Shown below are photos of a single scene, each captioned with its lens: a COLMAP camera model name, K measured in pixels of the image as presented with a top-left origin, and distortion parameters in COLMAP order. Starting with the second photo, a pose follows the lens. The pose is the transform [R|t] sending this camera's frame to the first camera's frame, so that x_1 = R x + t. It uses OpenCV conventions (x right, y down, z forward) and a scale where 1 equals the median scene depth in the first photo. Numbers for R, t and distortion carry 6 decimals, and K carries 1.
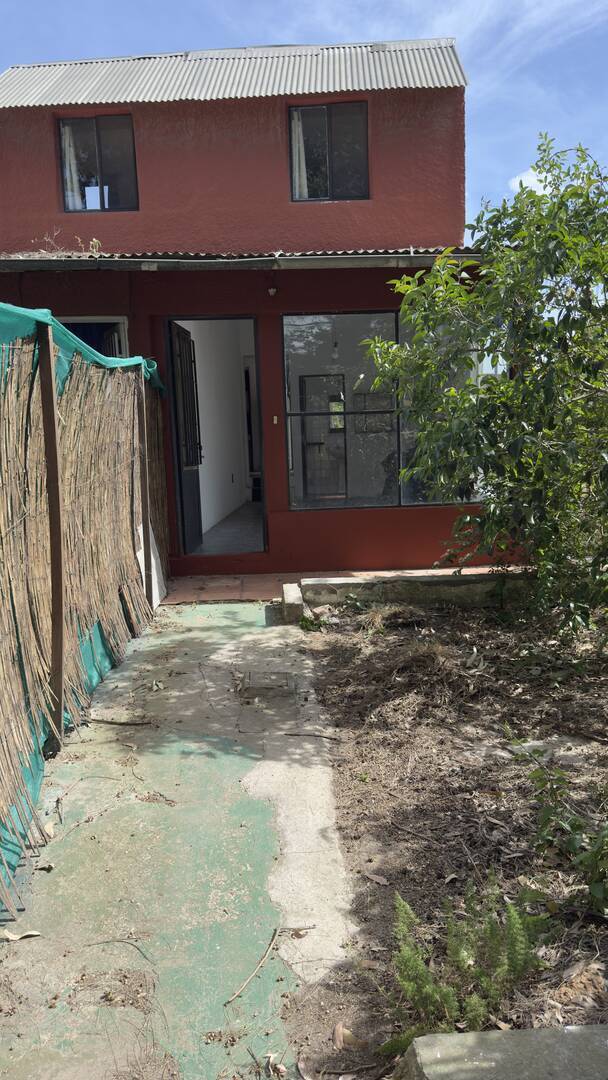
lens RADIAL K [[730.6, 0, 309.1], [0, 730.6, 547.0], [0, 0, 1]] dist [0.003769, 0.000146]
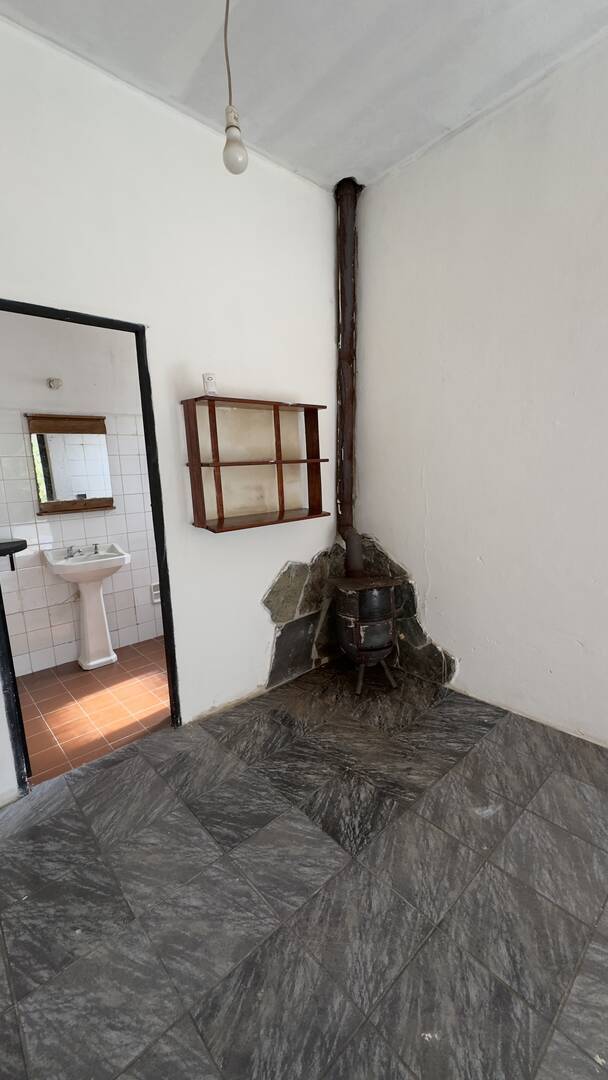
lens RADIAL K [[453.7, 0, 331.1], [0, 453.7, 538.7], [0, 0, 1]] dist [-0.002393, -0.000201]
pose [[0.716245, -0.108463, 0.689368, -0.053619], [0.112493, 0.992874, 0.039336, -0.280302], [-0.688722, 0.049375, 0.723342, 1.506711]]
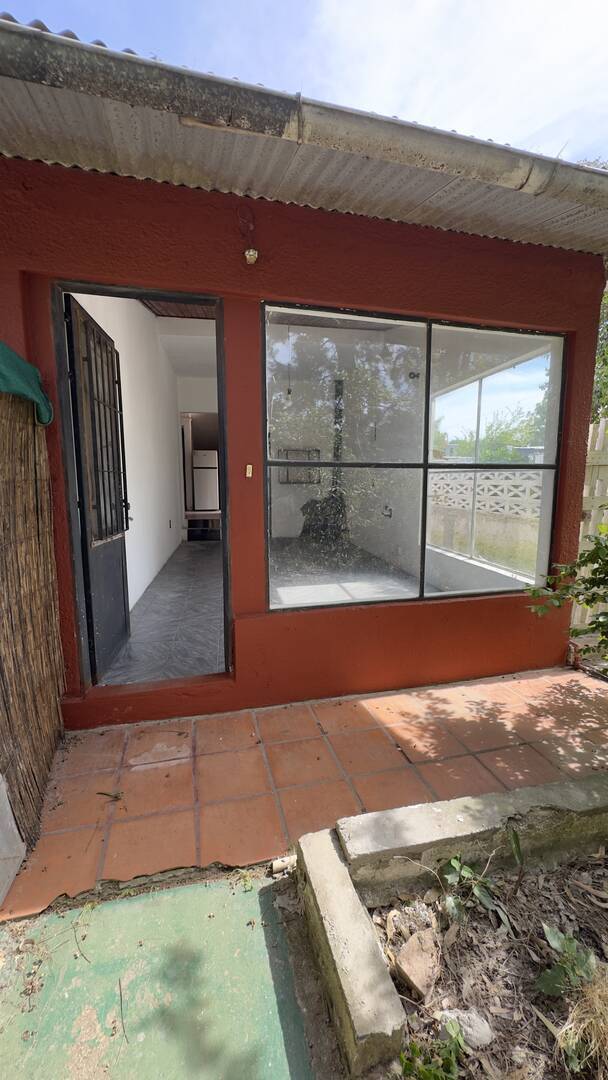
lens RADIAL K [[430.9, 0, 304.0], [0, 430.9, 540.0], [0, 0, 1]] dist [-0.002838, -0.000134]
pose [[0.979104, 0.004842, 0.203303, -0.069131], [-0.002053, 0.999901, -0.013927, -0.101953], [-0.203351, 0.013218, 0.979017, 0.585161]]
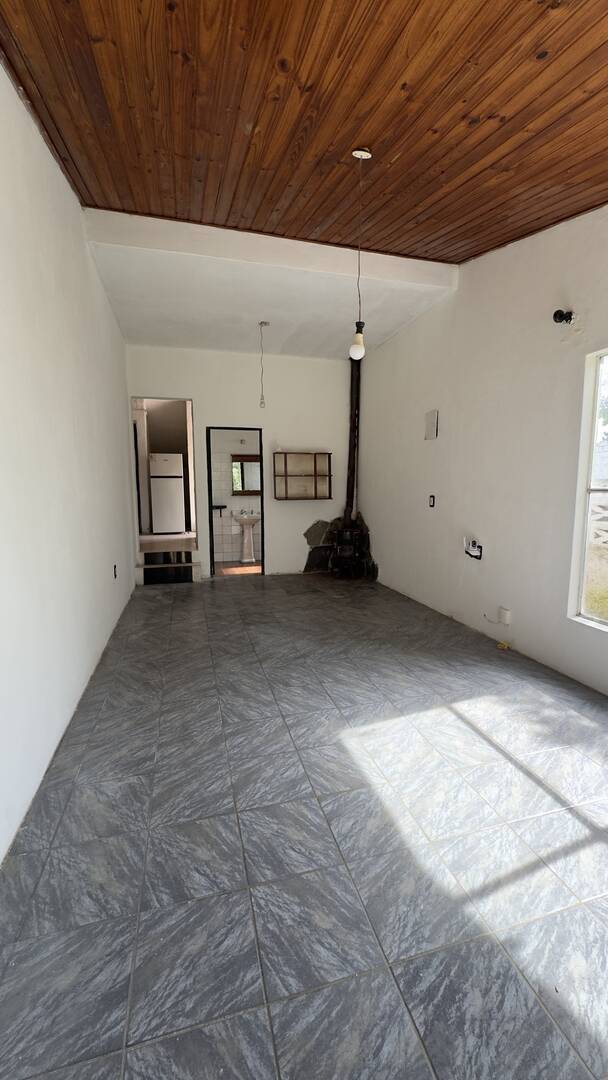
lens RADIAL K [[430.9, 0, 304.0], [0, 430.9, 540.0], [0, 0, 1]] dist [-0.002838, -0.000134]
pose [[0.955022, -0.008014, 0.296427, -0.094587], [0.016632, 0.999509, -0.026562, -0.175684], [-0.296069, 0.030297, 0.954686, 0.958052]]
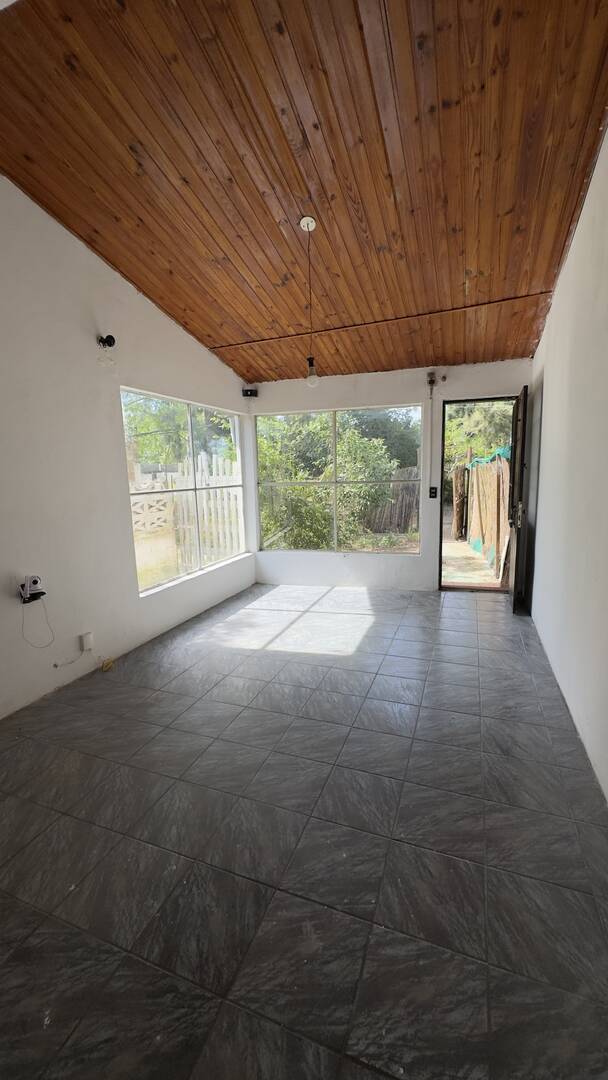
lens RADIAL K [[430.9, 0, 304.0], [0, 430.9, 540.0], [0, 0, 1]] dist [-0.002838, -0.000134]
pose [[-0.940928, 0.005635, 0.338560, -0.086848], [0.109188, 0.951500, 0.287619, -0.304198], [-0.320519, 0.307596, -0.895909, 1.683500]]
